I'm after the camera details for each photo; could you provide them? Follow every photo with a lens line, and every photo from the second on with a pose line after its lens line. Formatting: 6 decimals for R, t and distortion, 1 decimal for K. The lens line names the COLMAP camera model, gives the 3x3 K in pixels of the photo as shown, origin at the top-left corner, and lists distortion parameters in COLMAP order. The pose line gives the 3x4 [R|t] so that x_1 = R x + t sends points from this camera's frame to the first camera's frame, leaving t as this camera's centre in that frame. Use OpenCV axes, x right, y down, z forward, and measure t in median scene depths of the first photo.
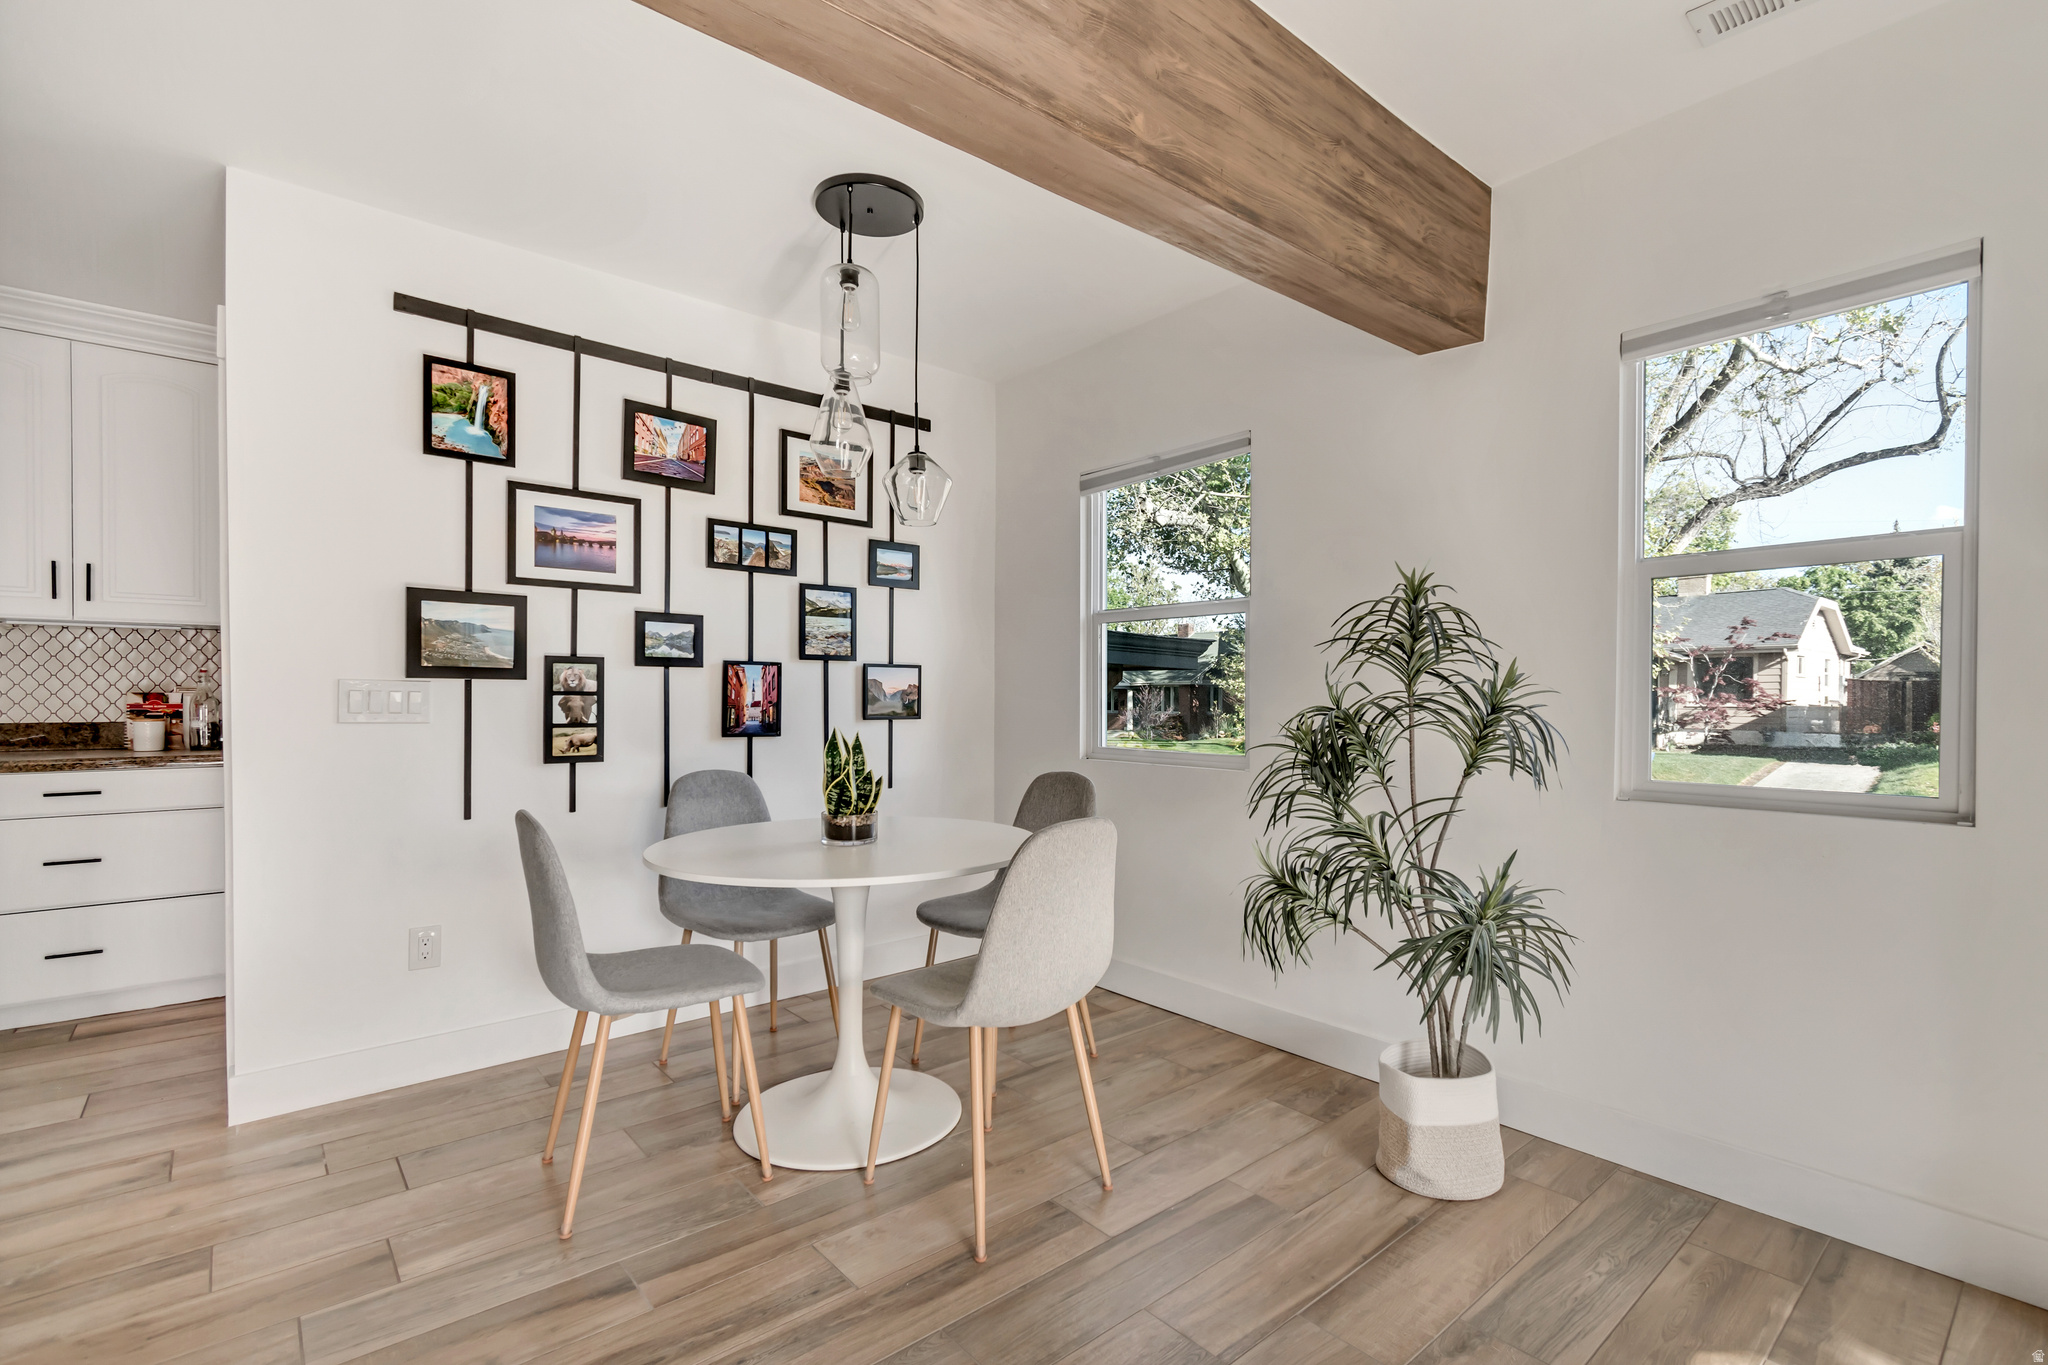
lens RADIAL K [[935.8, 0, 1061.4], [0, 935.8, 707.8], [0, 0, 1]] dist [0.007524, 0.000305]
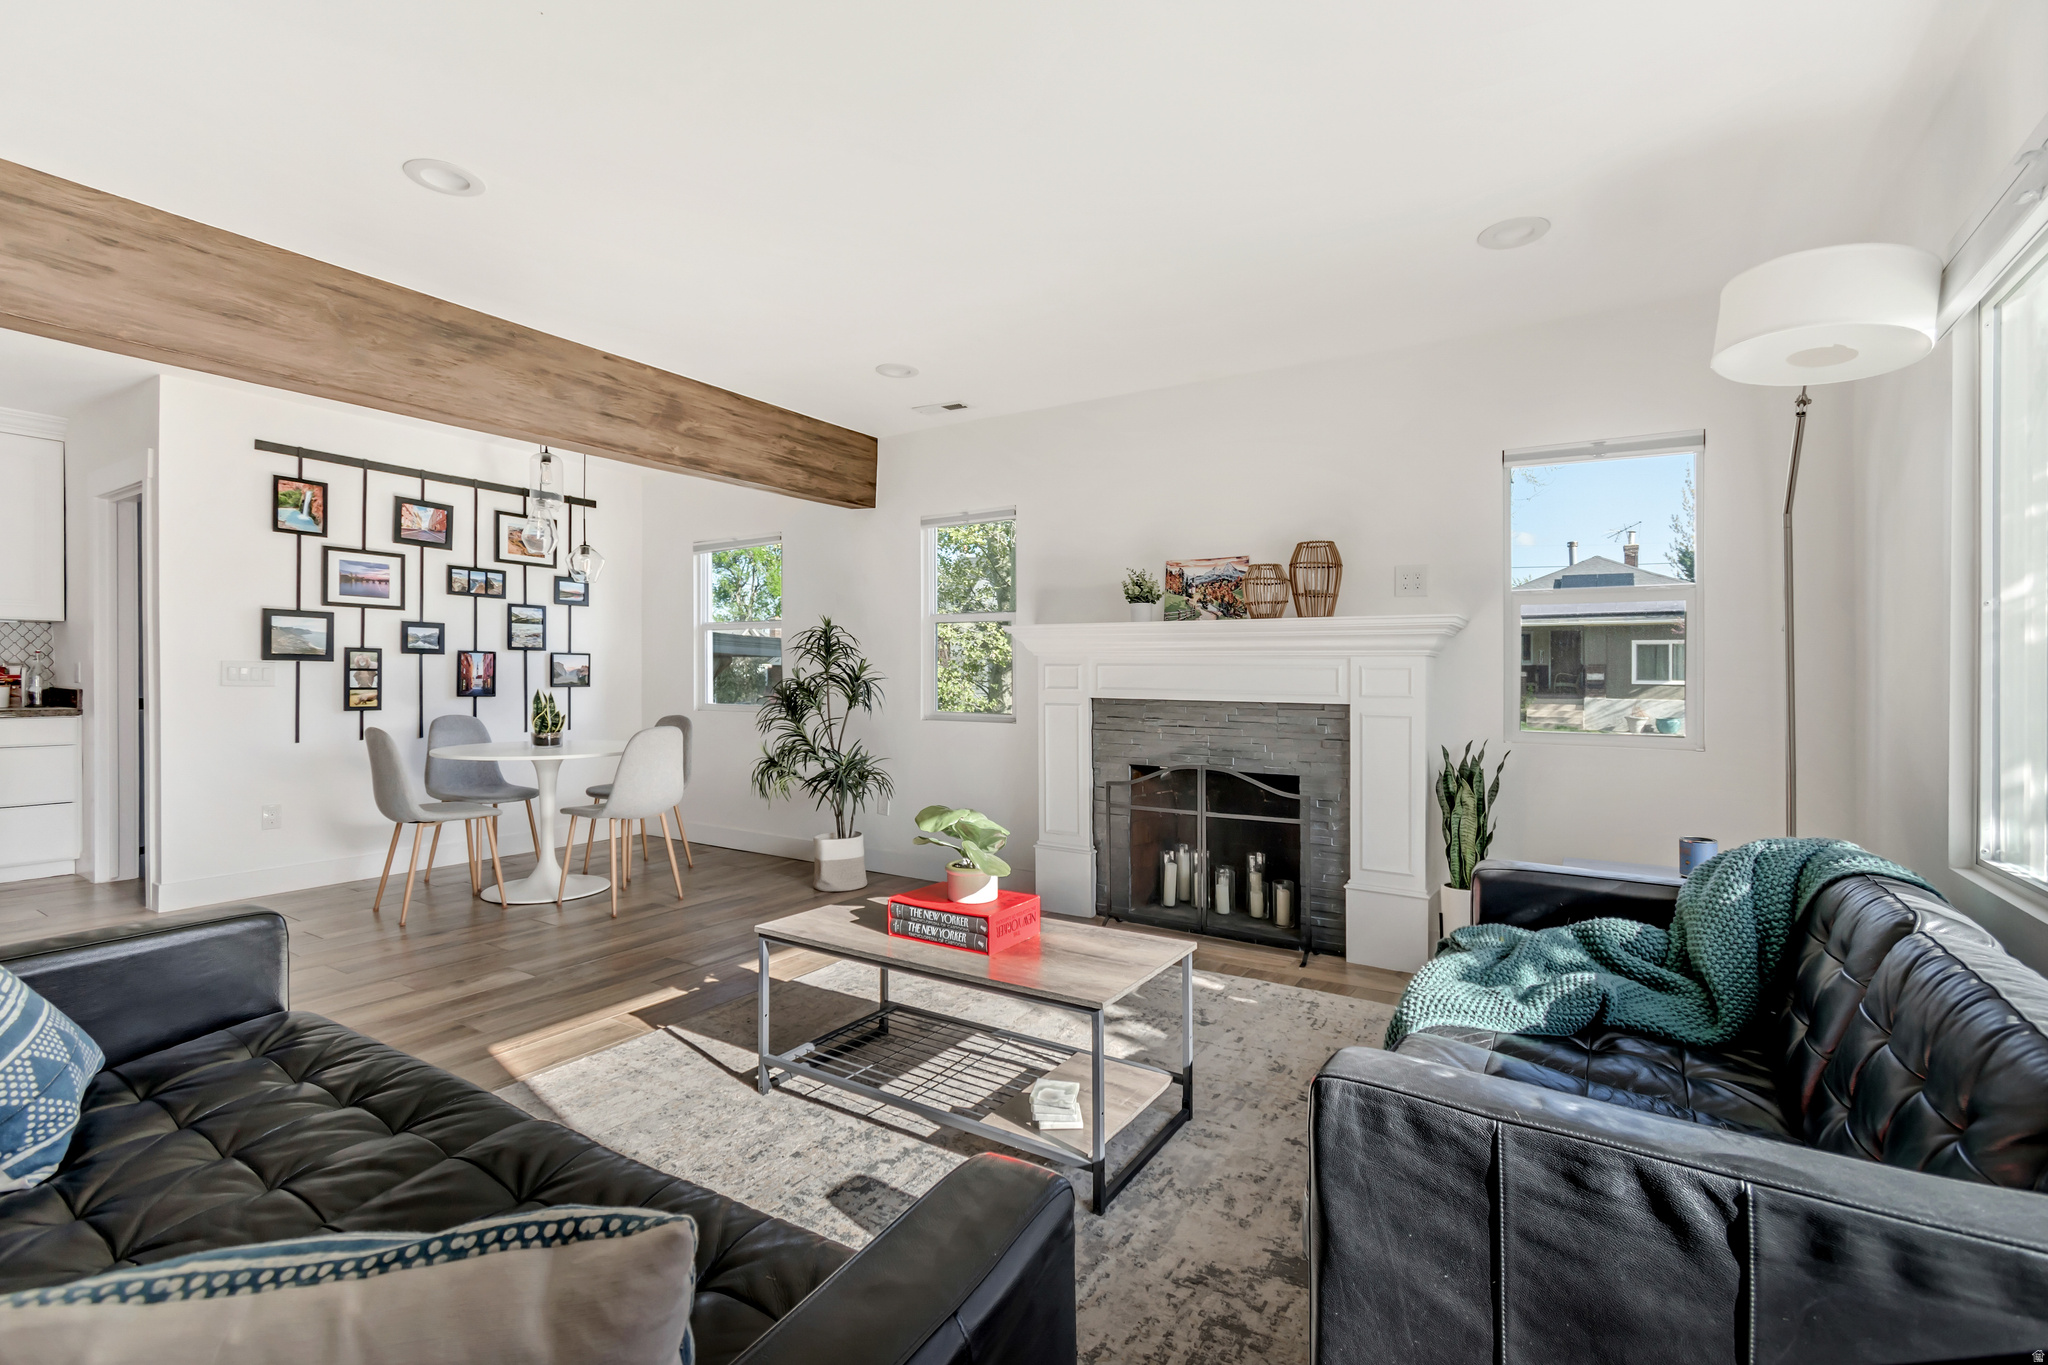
lens RADIAL K [[935.8, 0, 1038.2], [0, 935.8, 695.7], [0, 0, 1]] dist [0.007524, 0.000305]
pose [[0.959654, -0.000441, 0.281182, 0.172709], [-0.002328, 0.999952, 0.009512, 0.012511], [-0.281172, -0.009782, 0.959607, -0.970467]]
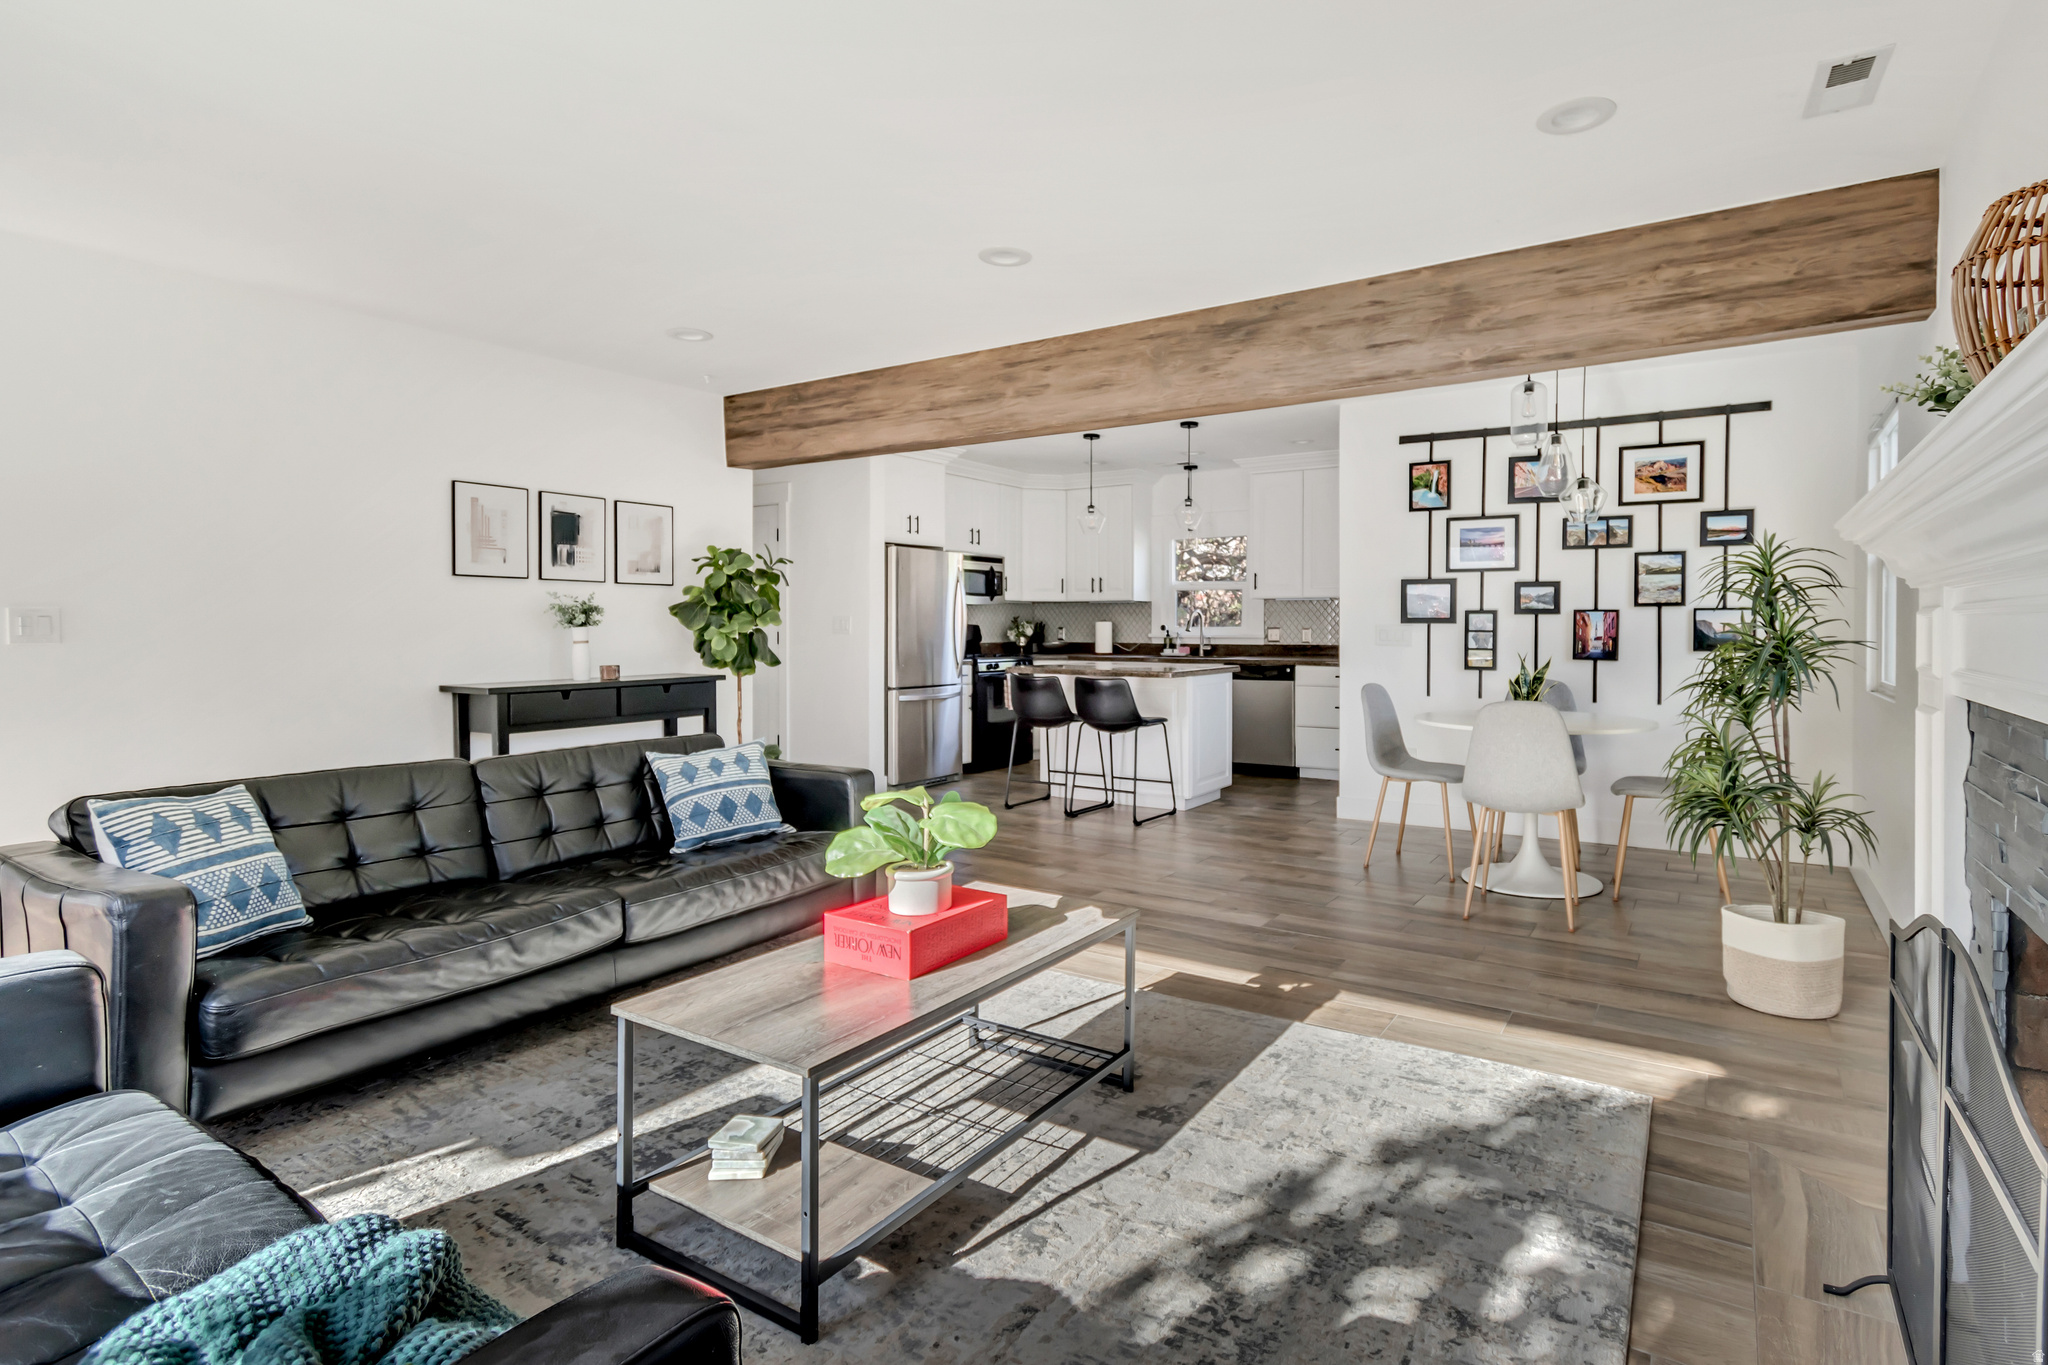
lens RADIAL K [[1018.6, 0, 1102.8], [0, 1018.6, 643.7], [0, 0, 1]] dist [0.011735, -0.001050]
pose [[0.280332, 0.010701, -0.959844, 1.120191], [-0.016712, 0.999841, 0.006266, 0.008130], [0.959758, 0.014284, 0.280466, -0.217030]]
